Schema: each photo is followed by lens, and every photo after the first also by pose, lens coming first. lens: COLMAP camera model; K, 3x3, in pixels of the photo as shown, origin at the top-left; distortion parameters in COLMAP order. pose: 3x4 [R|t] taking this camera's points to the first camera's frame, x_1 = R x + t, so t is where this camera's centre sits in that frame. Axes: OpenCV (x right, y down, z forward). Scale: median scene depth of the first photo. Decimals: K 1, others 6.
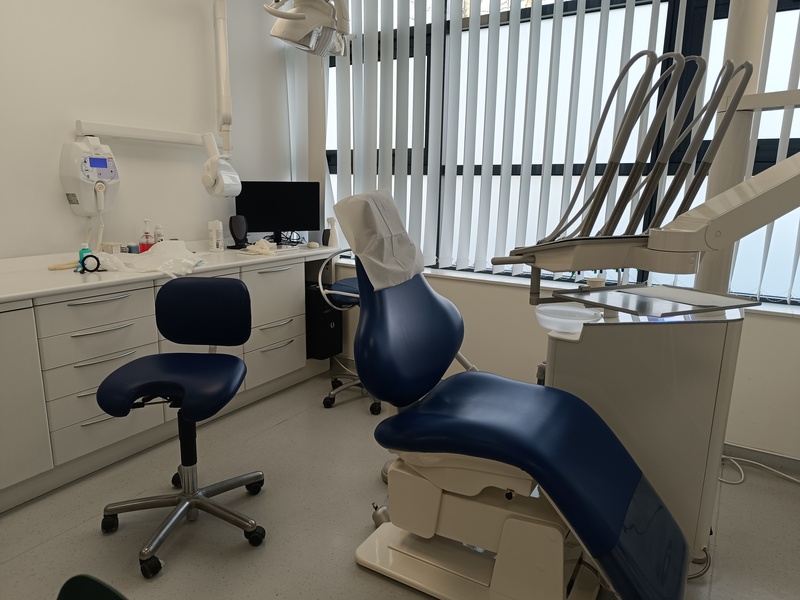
lens RADIAL K [[556.5, 0, 401.4], [0, 556.5, 310.3], [0, 0, 1]] dist [0.028960, -0.002443]
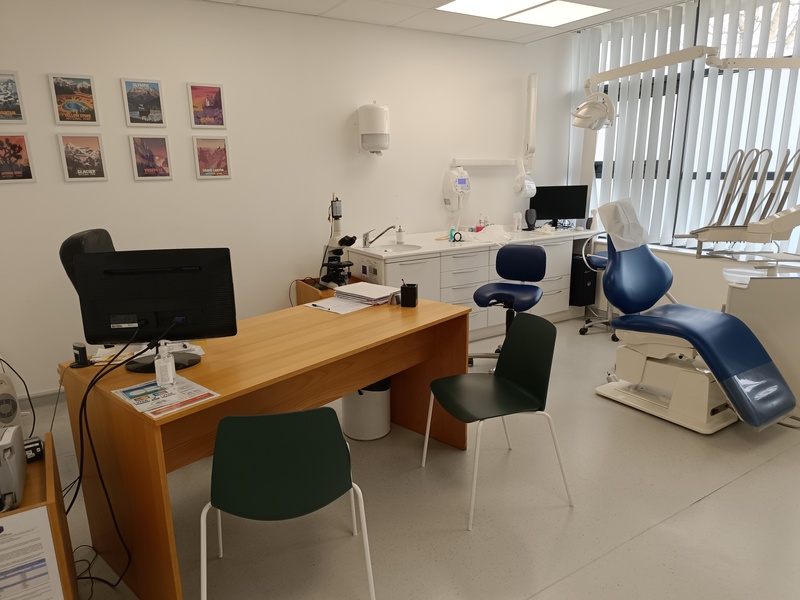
lens RADIAL K [[556.5, 0, 401.4], [0, 556.5, 310.3], [0, 0, 1]] dist [0.028960, -0.002443]
pose [[0.902765, 0.076800, -0.423223, 0.072146], [-0.065123, 0.996993, 0.042007, 0.084003], [0.425176, -0.010361, 0.905051, -0.677554]]
